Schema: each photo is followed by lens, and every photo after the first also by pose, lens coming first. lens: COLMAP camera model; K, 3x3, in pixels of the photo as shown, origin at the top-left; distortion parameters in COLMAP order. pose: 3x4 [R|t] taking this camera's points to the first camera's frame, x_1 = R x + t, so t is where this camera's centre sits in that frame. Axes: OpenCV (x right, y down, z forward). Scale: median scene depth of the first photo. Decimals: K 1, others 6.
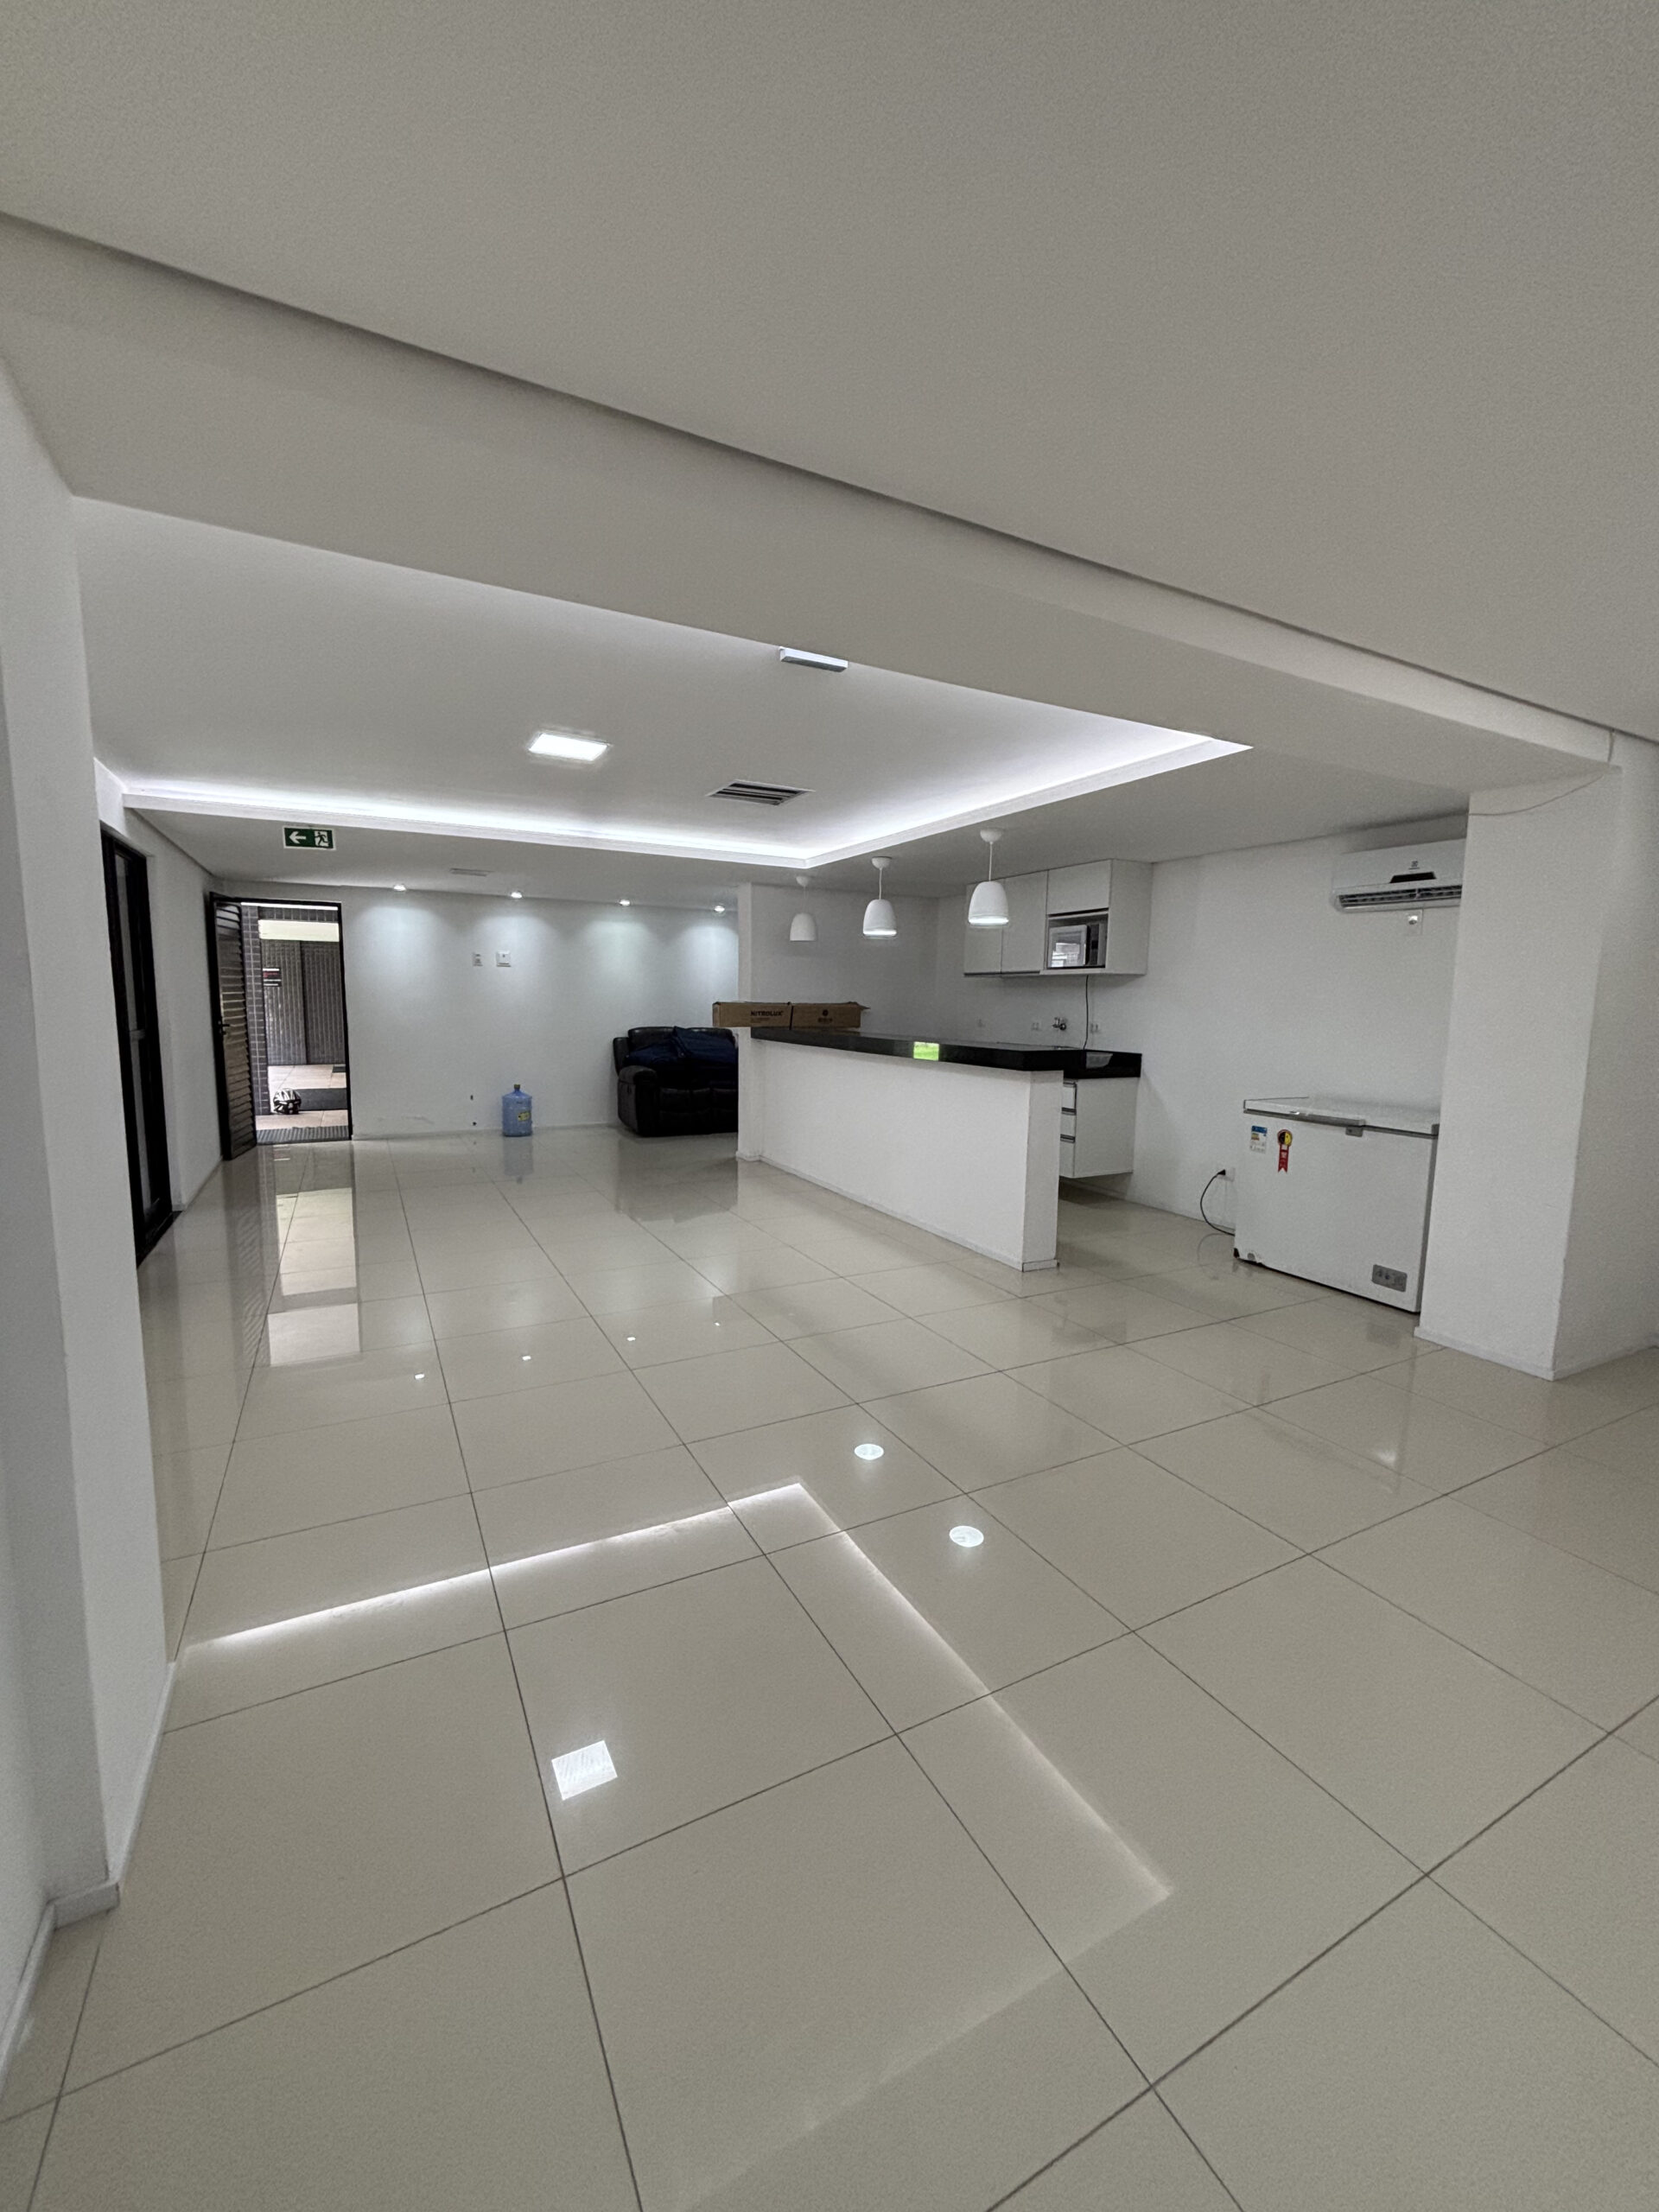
lens RADIAL K [[899.0, 0, 827.0], [0, 899.0, 1109.6], [0, 0, 1]] dist [0.000402, -0.000159]
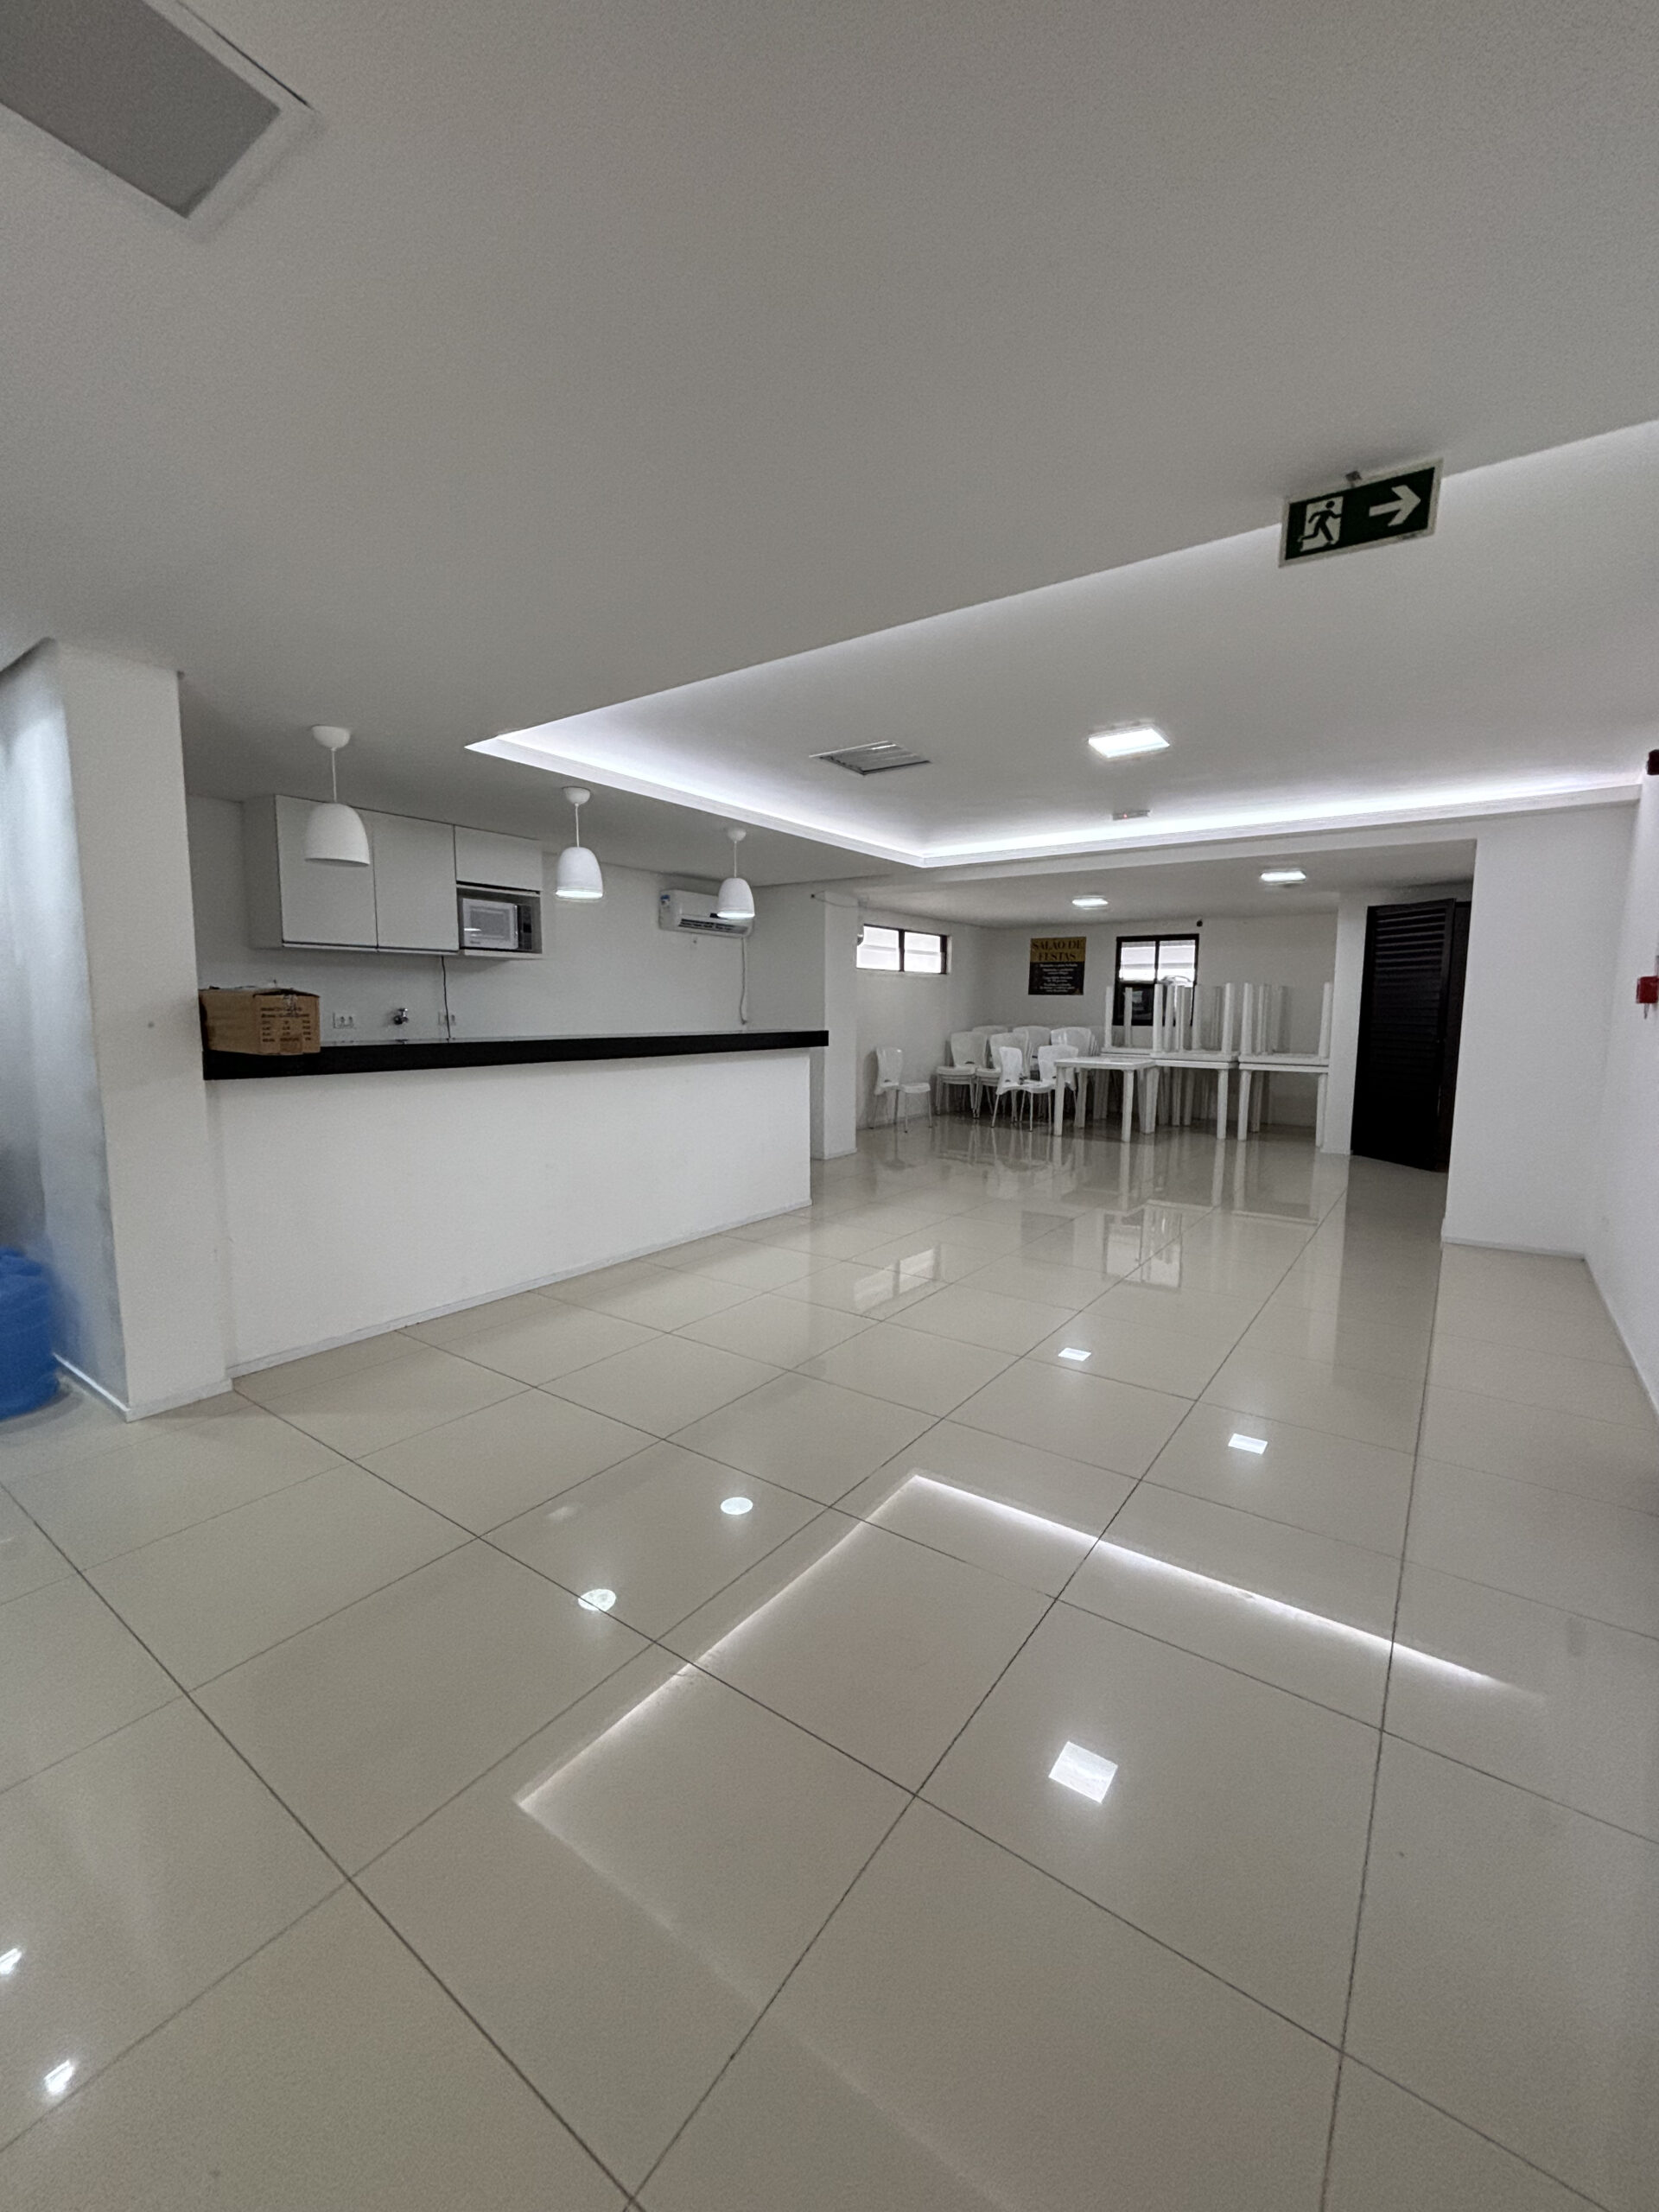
lens RADIAL K [[889.7, 0, 823.4], [0, 889.7, 1099.8], [0, 0, 1]] dist [0.015337, -0.000013]
pose [[-0.438741, -0.112564, 0.891536, -0.683125], [0.097905, 0.980230, 0.171943, -0.137824], [-0.893264, 0.162725, -0.419046, 1.141362]]
